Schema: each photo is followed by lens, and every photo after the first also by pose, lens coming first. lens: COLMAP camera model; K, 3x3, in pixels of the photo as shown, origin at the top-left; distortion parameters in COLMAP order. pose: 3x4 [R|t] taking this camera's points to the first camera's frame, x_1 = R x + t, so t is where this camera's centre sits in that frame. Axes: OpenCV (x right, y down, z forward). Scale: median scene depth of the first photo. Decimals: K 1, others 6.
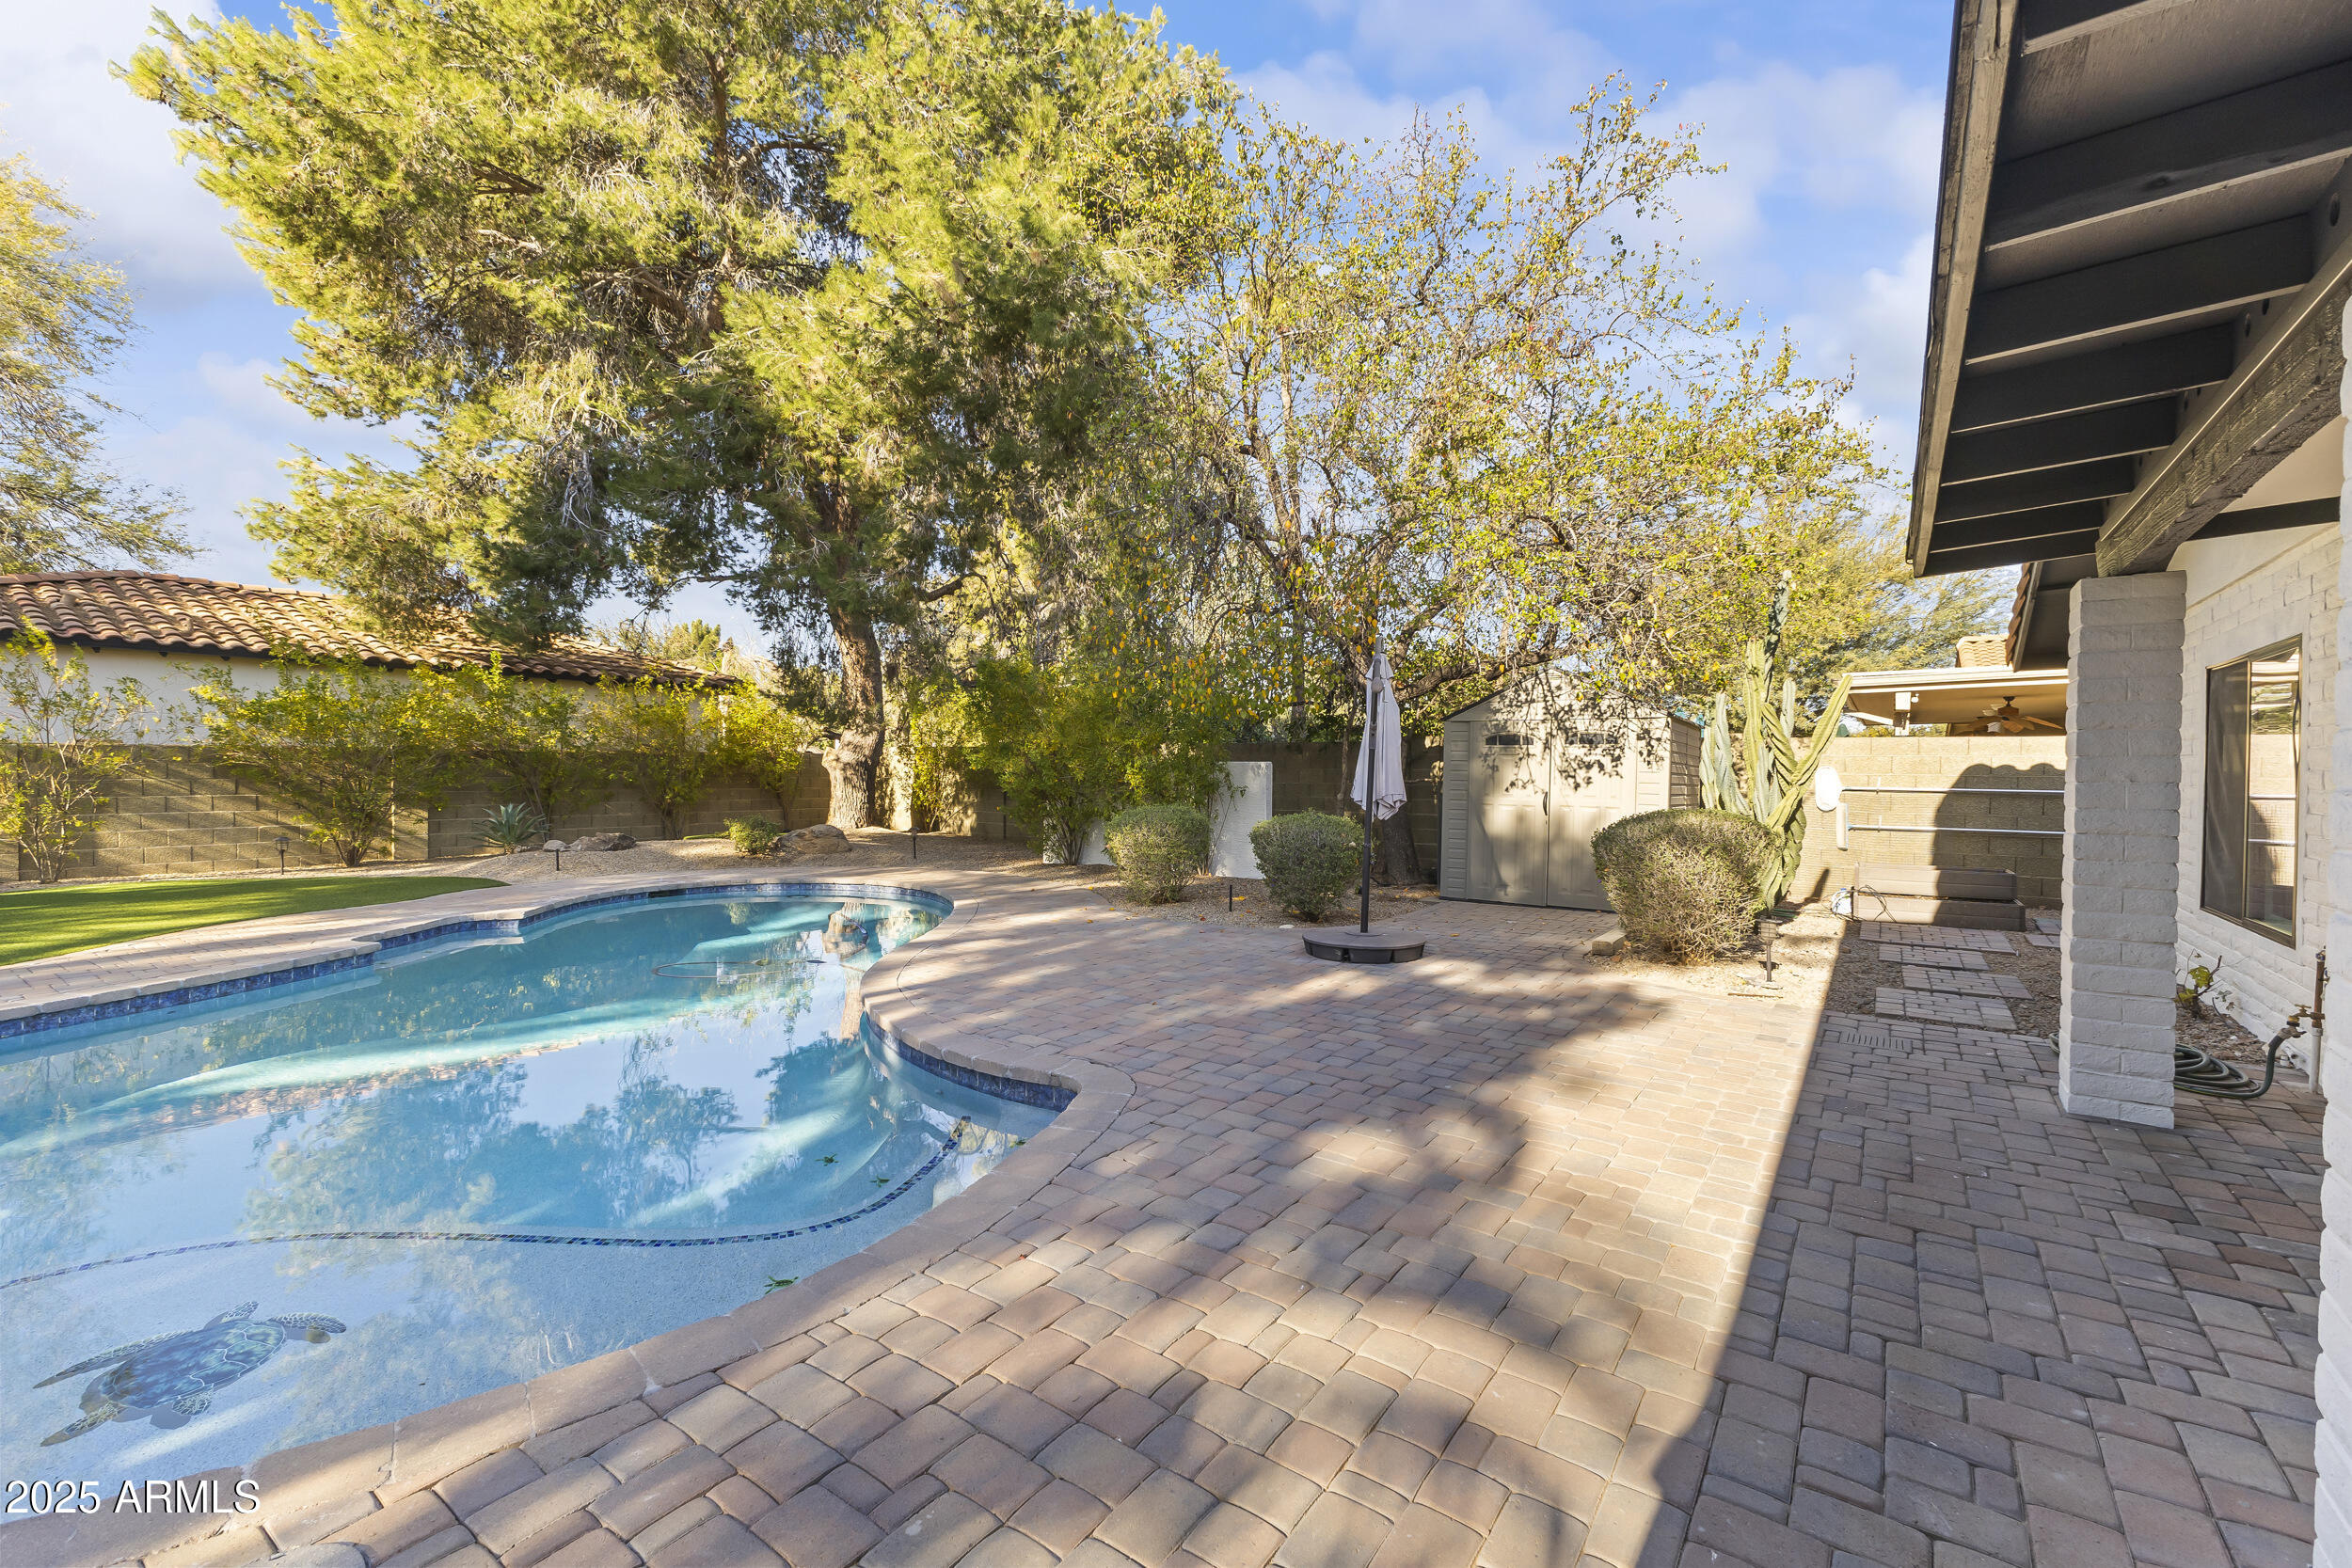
lens RADIAL K [[1020.8, 0, 1172.1], [0, 1020.8, 788.7], [0, 0, 1]] dist [-0.003208, -0.000102]
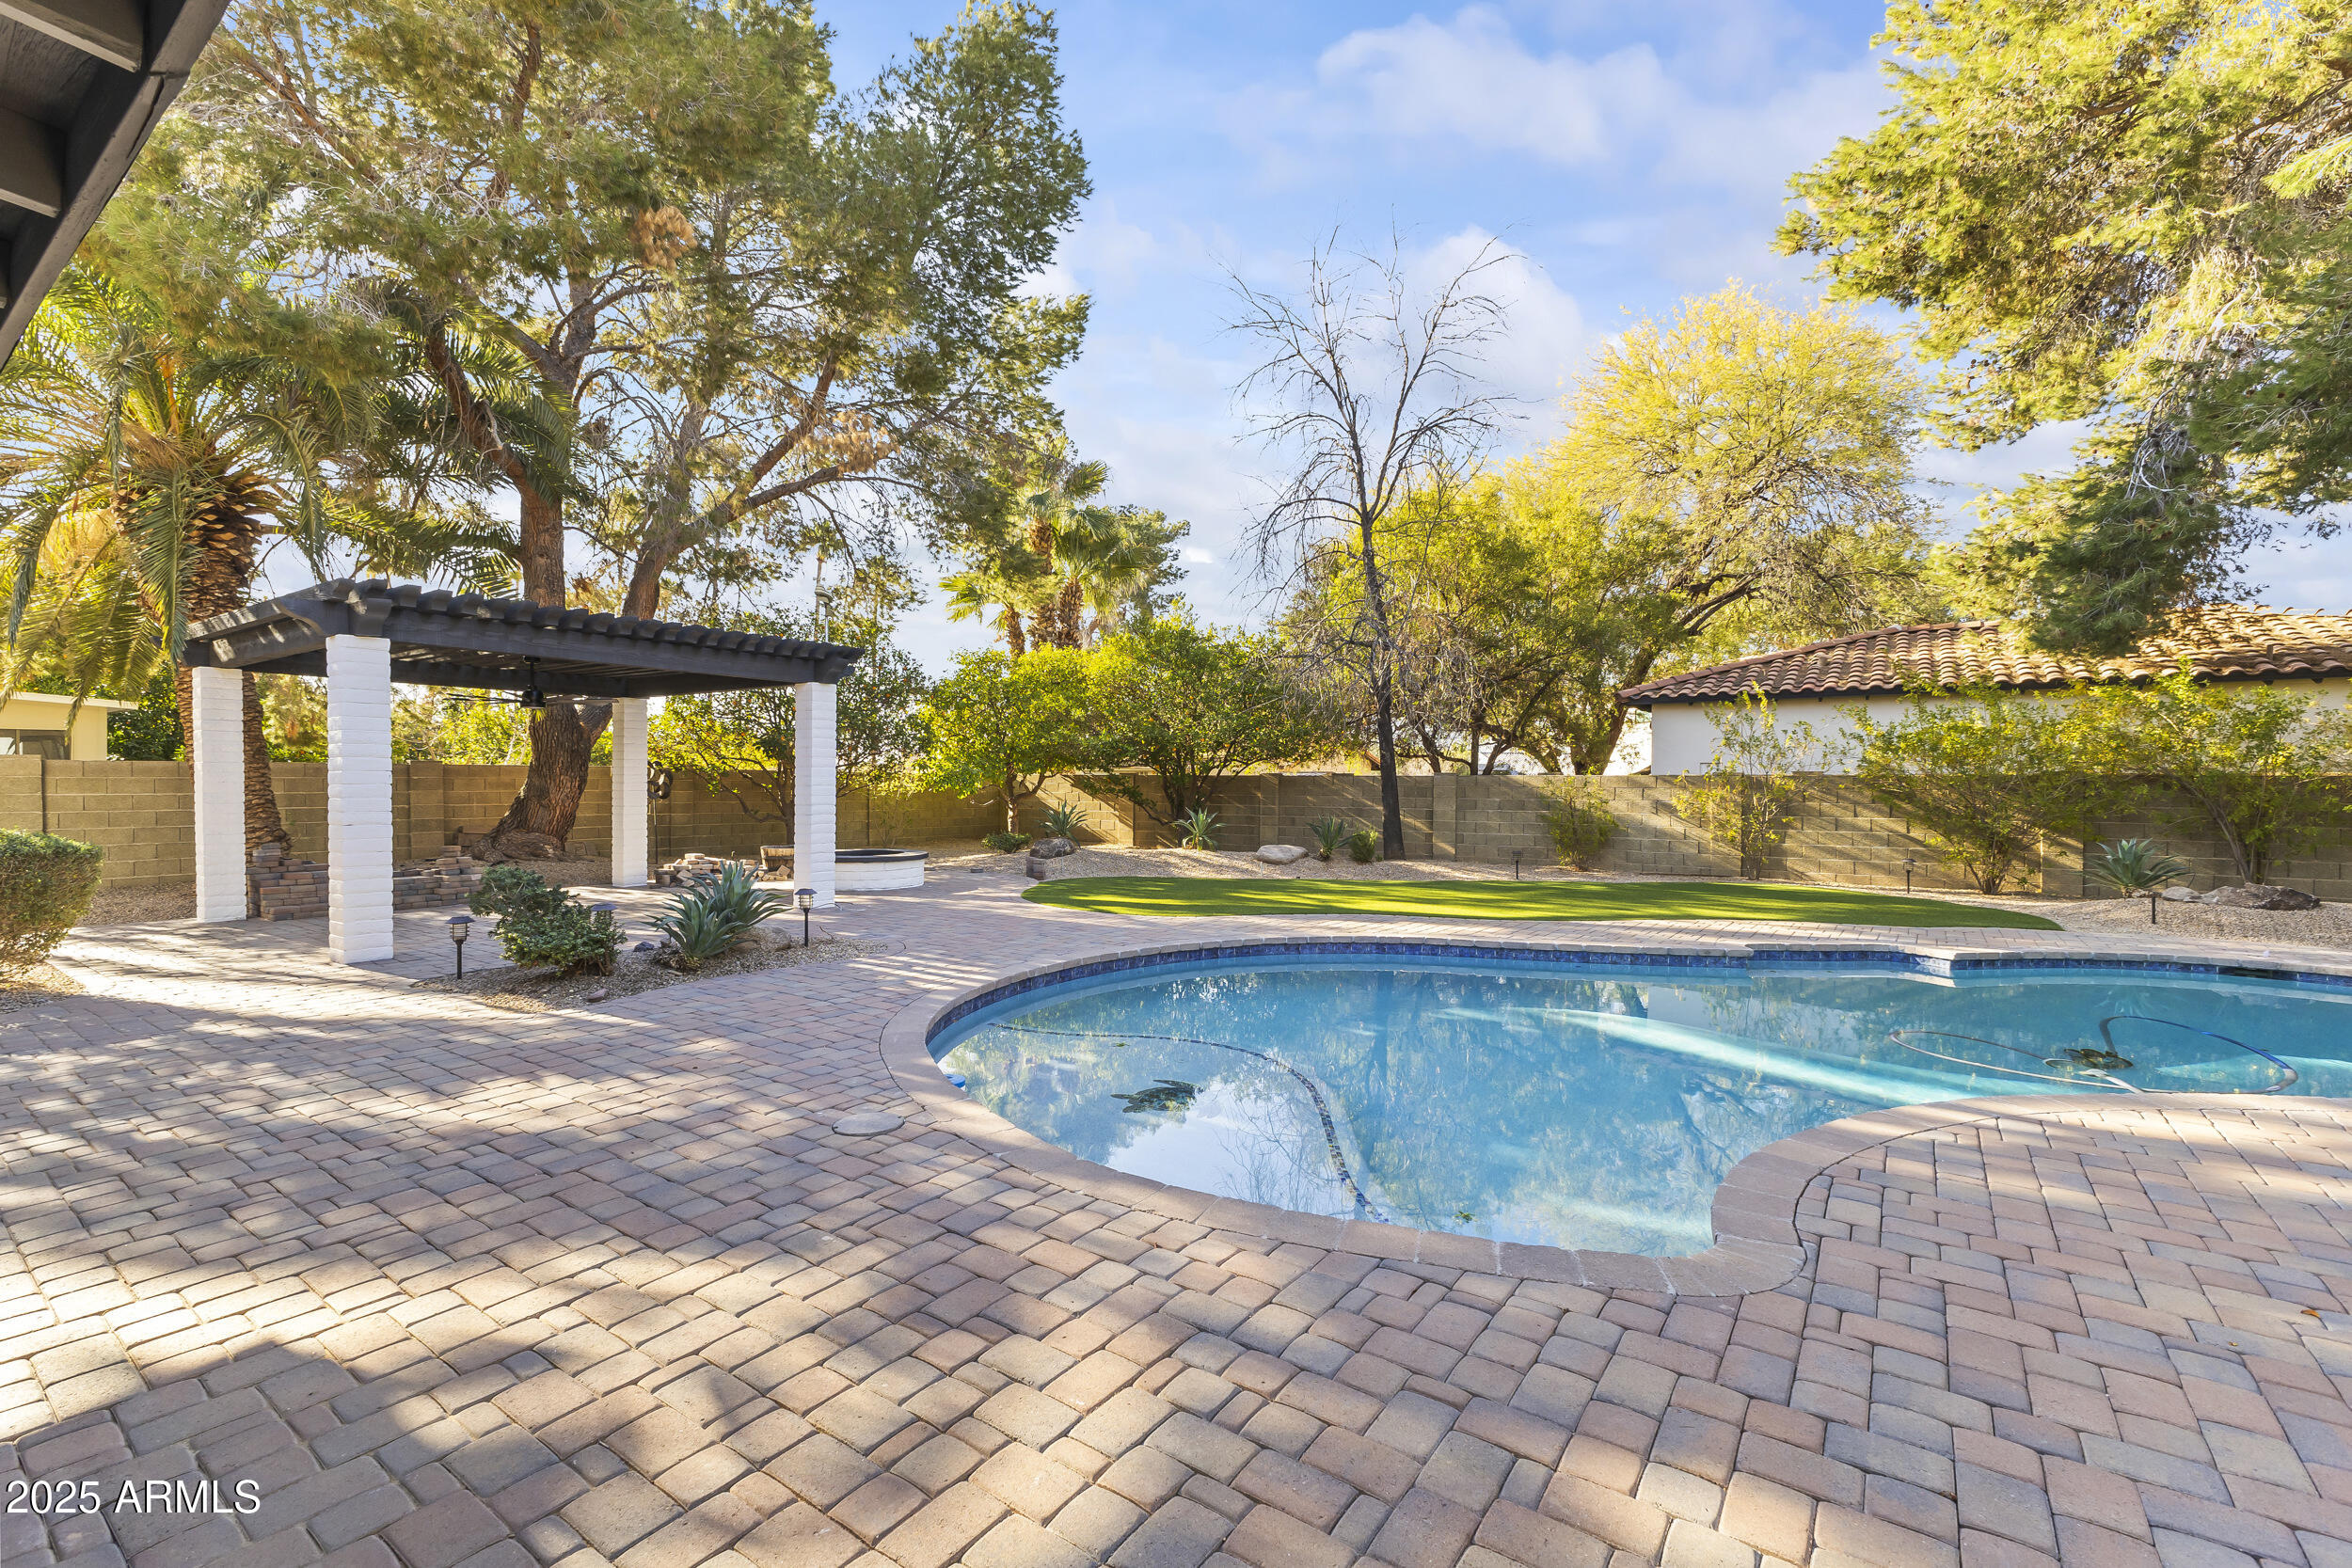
lens RADIAL K [[1020.8, 0, 1172.1], [0, 1020.8, 788.7], [0, 0, 1]] dist [-0.003208, -0.000102]
pose [[-0.009833, 0.000719, -0.999951, 0.227894], [-0.027654, 0.999617, 0.000991, -0.005644], [0.999569, 0.027662, -0.009810, 0.252015]]
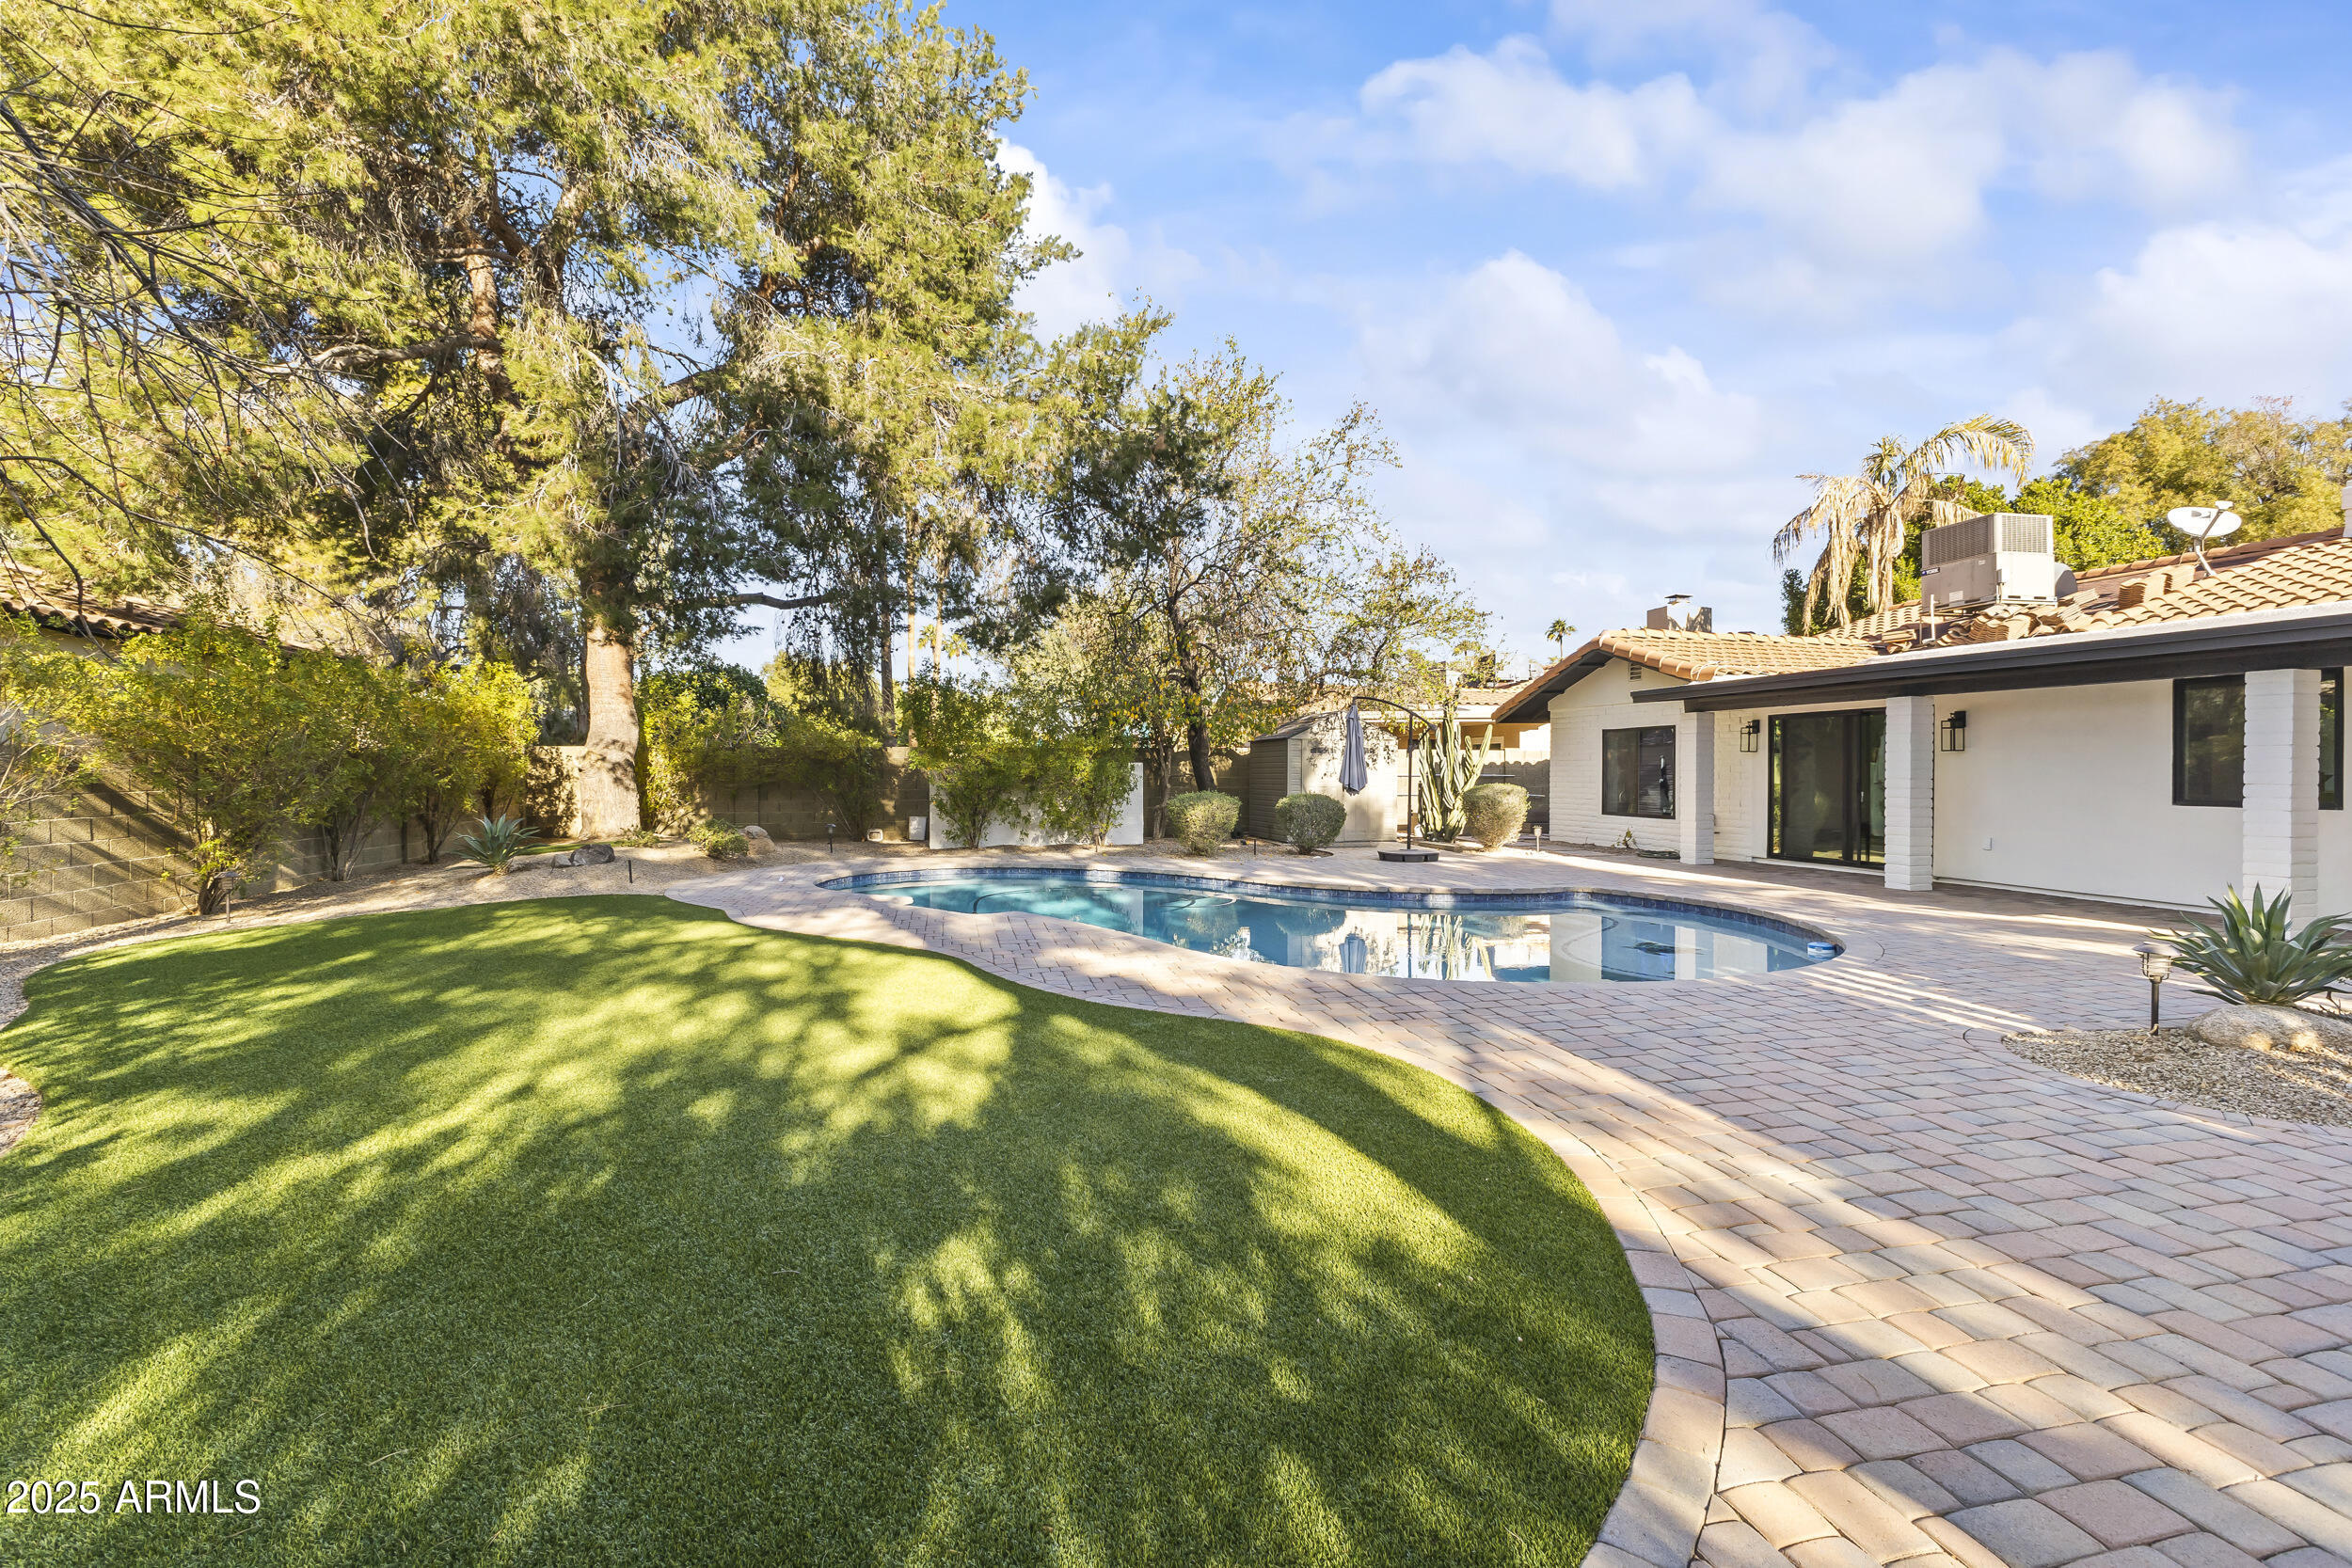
lens RADIAL K [[1018.7, 0, 1171.6], [0, 1018.7, 773.0], [0, 0, 1]] dist [-0.001120, -0.000193]
pose [[0.654412, -0.012095, 0.756042, -1.063964], [0.019586, 0.999808, -0.000958, -0.009712], [-0.755885, 0.015435, 0.654523, 0.028671]]
